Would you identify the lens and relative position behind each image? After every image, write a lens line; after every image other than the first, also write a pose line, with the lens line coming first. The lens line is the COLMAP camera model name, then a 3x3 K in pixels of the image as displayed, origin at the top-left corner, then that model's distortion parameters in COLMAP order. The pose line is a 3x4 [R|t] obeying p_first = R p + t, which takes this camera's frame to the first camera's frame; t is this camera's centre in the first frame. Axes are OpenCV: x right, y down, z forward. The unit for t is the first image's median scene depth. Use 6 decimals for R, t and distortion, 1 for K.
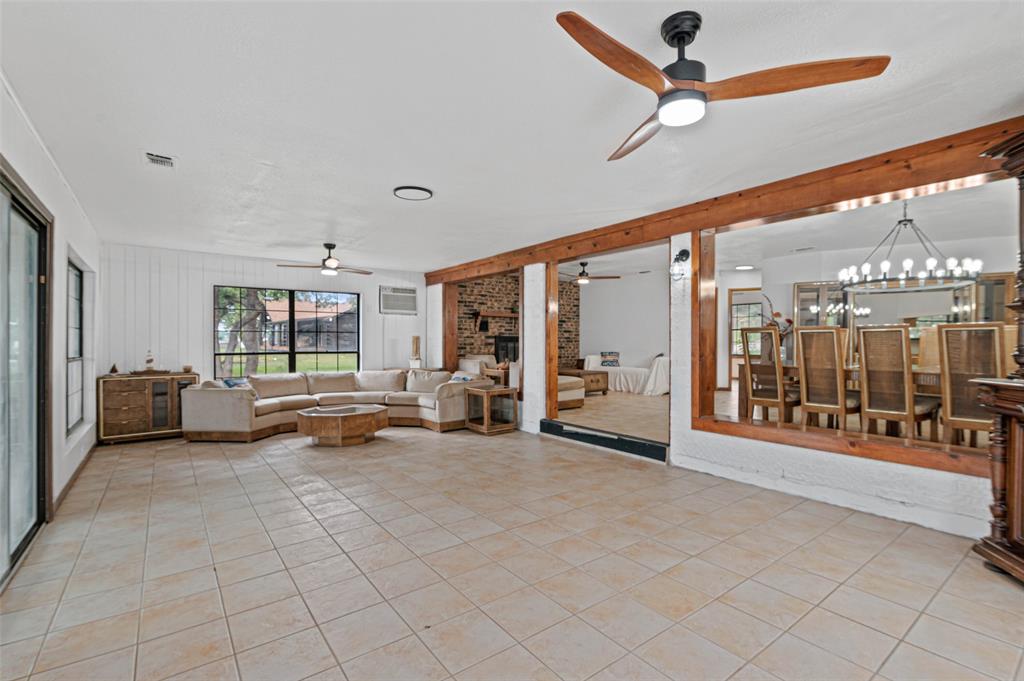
lens RADIAL K [[469.1, 0, 513.2], [0, 469.1, 343.6], [0, 0, 1]] dist [-0.010504, 0.000229]
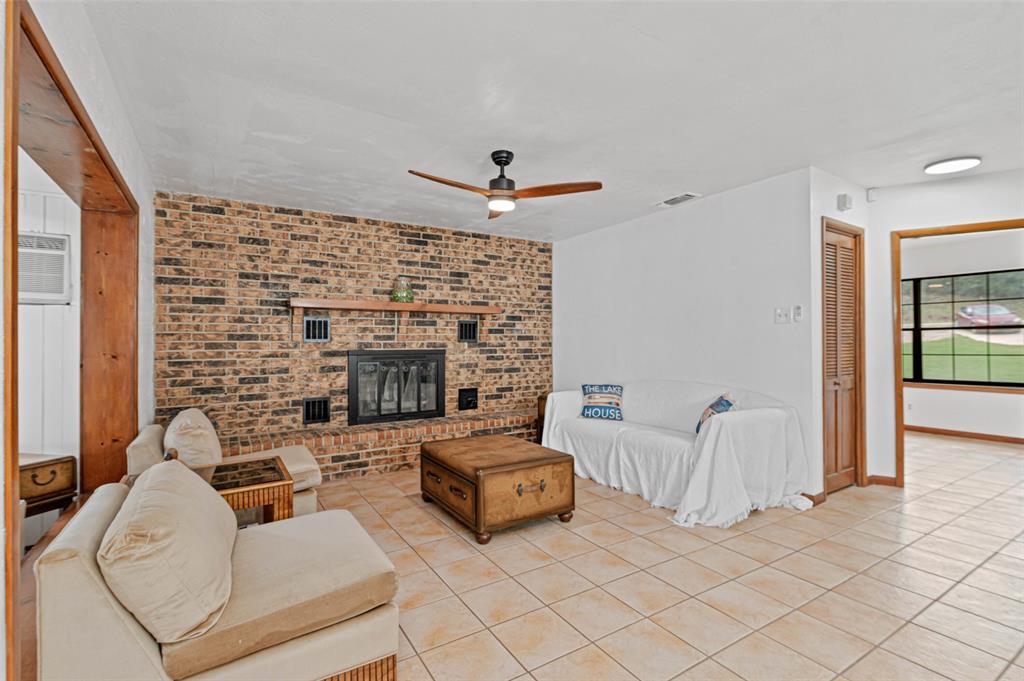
lens RADIAL K [[469.1, 0, 509.9], [0, 469.1, 337.8], [0, 0, 1]] dist [-0.010504, 0.000229]
pose [[0.996317, -0.008288, -0.085343, 0.164739], [0.007269, 0.999899, -0.012239, -0.023036], [0.085435, 0.011574, 0.996276, 0.569170]]
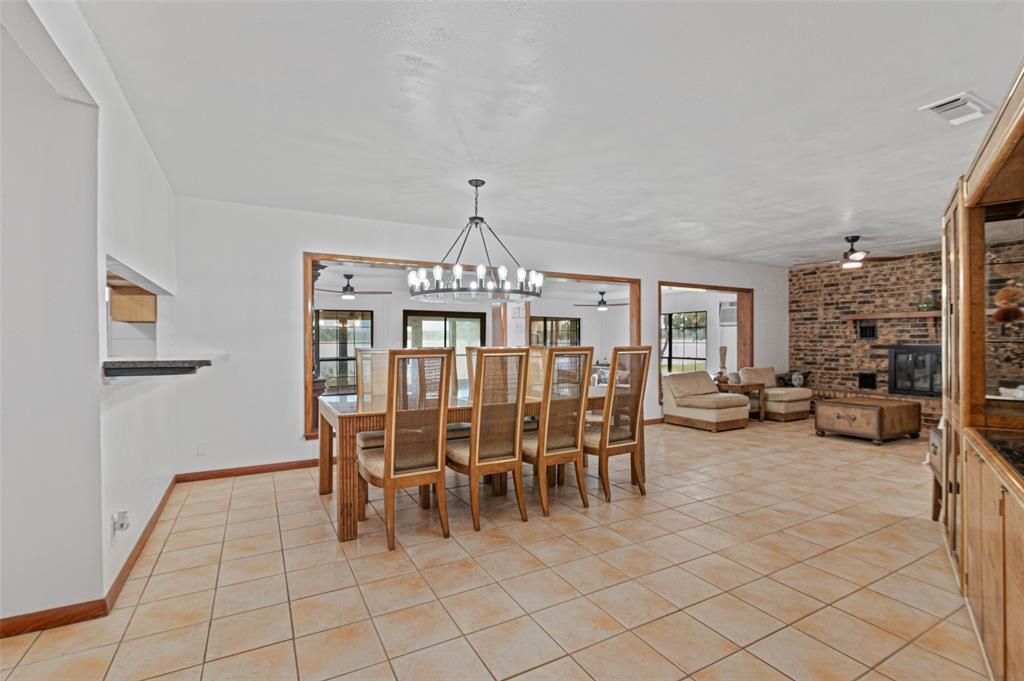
lens RADIAL K [[469.1, 0, 515.7], [0, 469.1, 341.6], [0, 0, 1]] dist [-0.010504, 0.000229]
pose [[-0.134848, 0.000497, -0.990866, 0.761521], [-0.000889, 0.999999, 0.000622, -0.022315], [0.990866, 0.000965, -0.134848, 0.549279]]
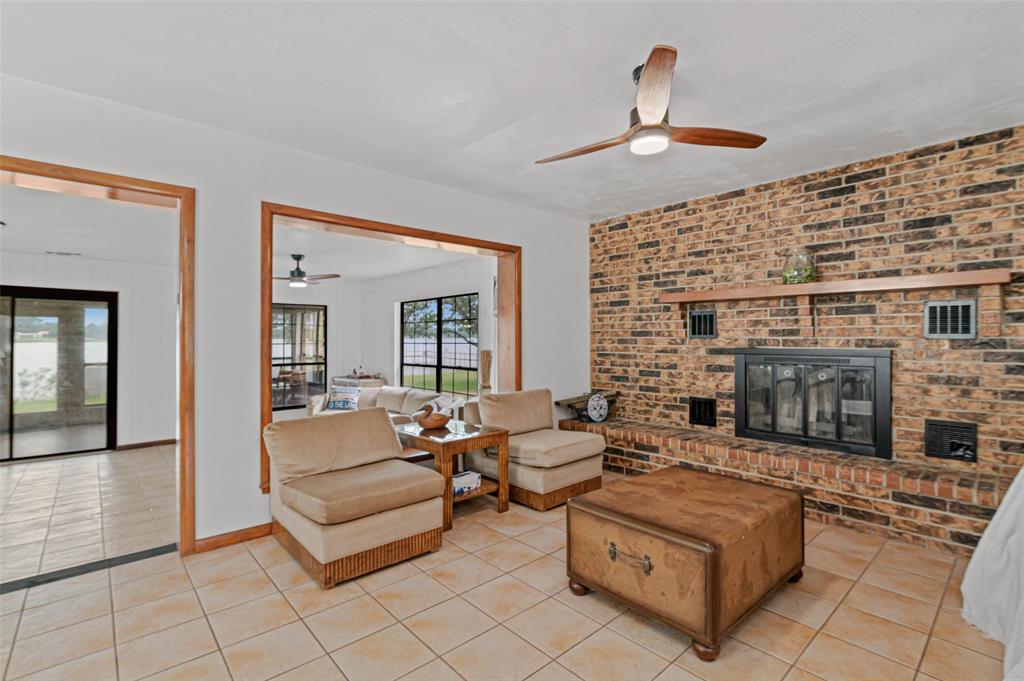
lens RADIAL K [[469.1, 0, 510.8], [0, 469.1, 334.3], [0, 0, 1]] dist [-0.010504, 0.000229]
pose [[0.091387, -0.011788, -0.995746, 0.346321], [-0.000385, 0.999929, -0.011873, -0.024219], [0.995815, 0.001468, 0.091376, 0.798708]]
